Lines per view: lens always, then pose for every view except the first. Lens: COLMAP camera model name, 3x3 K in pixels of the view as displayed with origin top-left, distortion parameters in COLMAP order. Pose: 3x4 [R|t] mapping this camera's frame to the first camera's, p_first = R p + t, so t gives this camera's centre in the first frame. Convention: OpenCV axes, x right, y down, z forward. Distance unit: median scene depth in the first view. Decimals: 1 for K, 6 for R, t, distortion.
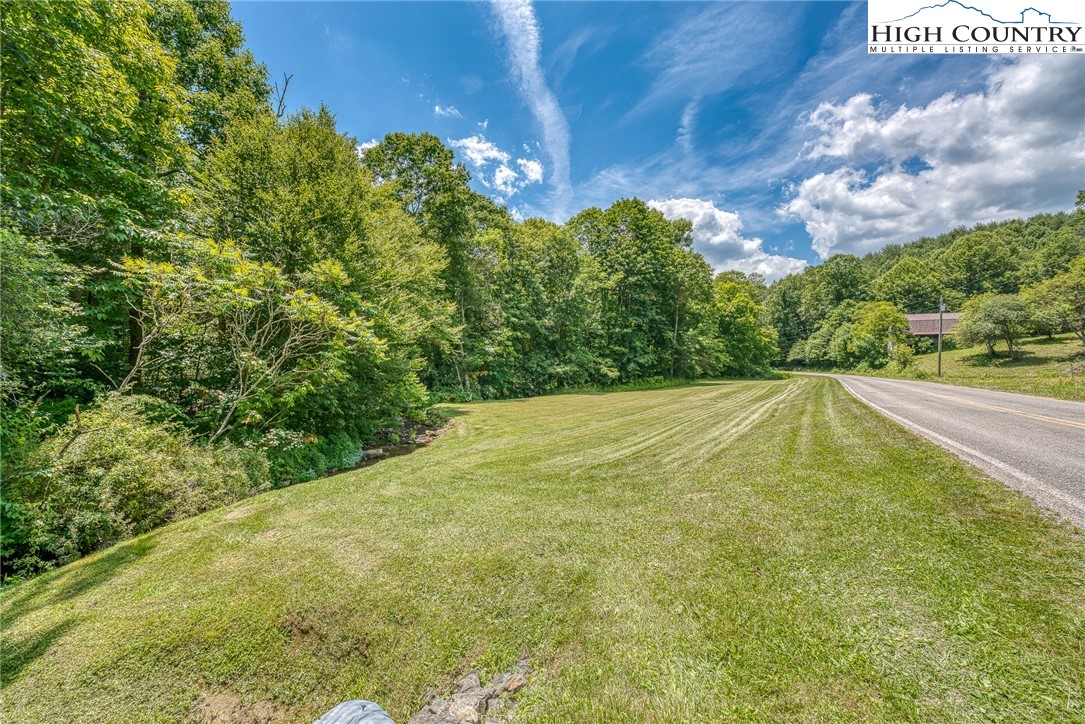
lens RADIAL K [[435.4, 0, 545.5], [0, 435.4, 364.5], [0, 0, 1]] dist [-0.002688, -0.000027]
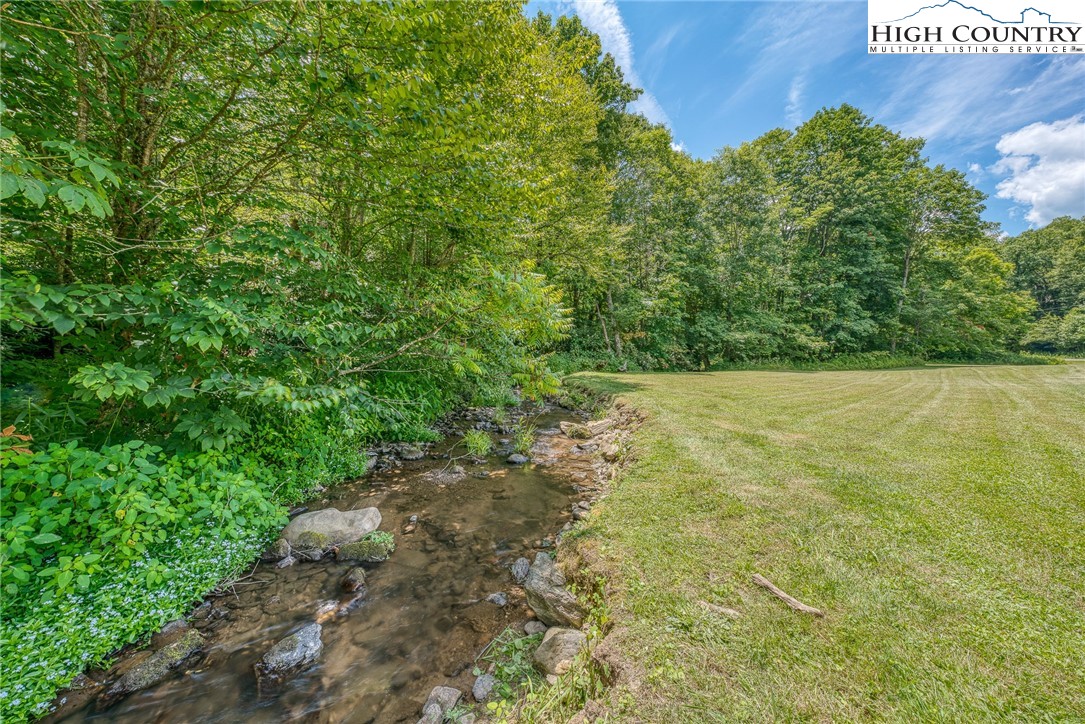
lens RADIAL K [[372.7, 0, 541.1], [0, 372.7, 357.2], [0, 0, 1]] dist [0.000312, 0.000027]
pose [[0.948324, 0.021138, -0.316599, -0.077903], [-0.015275, 0.999663, 0.020991, 0.035917], [0.316936, -0.015071, 0.948327, 0.282892]]
